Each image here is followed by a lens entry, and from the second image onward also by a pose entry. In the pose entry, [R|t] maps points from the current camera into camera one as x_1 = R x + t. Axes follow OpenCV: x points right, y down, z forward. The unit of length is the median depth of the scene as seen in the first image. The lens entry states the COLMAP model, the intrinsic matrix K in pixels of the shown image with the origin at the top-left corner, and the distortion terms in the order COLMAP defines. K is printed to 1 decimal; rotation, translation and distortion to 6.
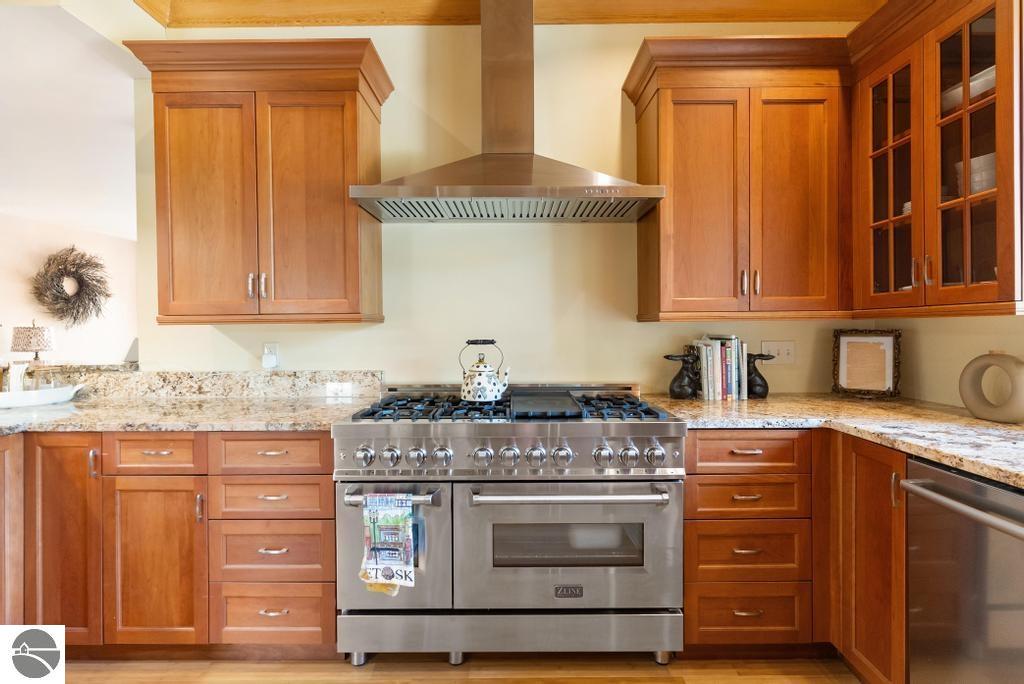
lens RADIAL K [[492.1, 0, 509.4], [0, 492.1, 334.4], [0, 0, 1]] dist [0.000729, -0.000331]
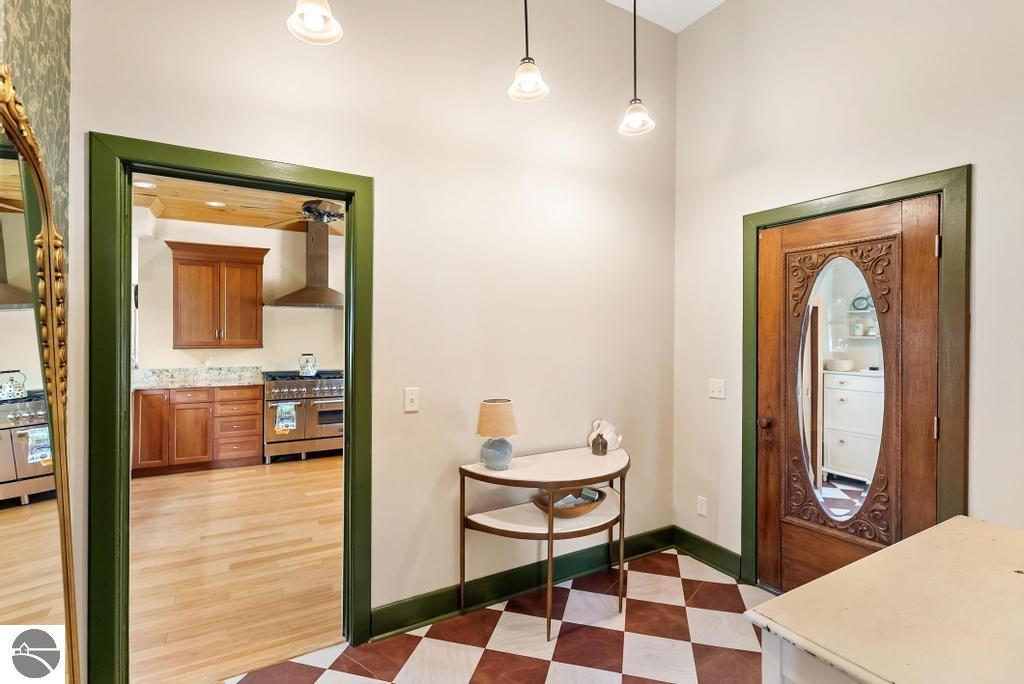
lens RADIAL K [[492.1, 0, 514.2], [0, 492.1, 337.4], [0, 0, 1]] dist [0.000729, -0.000331]
pose [[0.865786, 0.009571, 0.500323, -0.527784], [-0.007711, 0.999954, -0.005786, -0.091189], [-0.500355, 0.001151, 0.865820, -2.378795]]
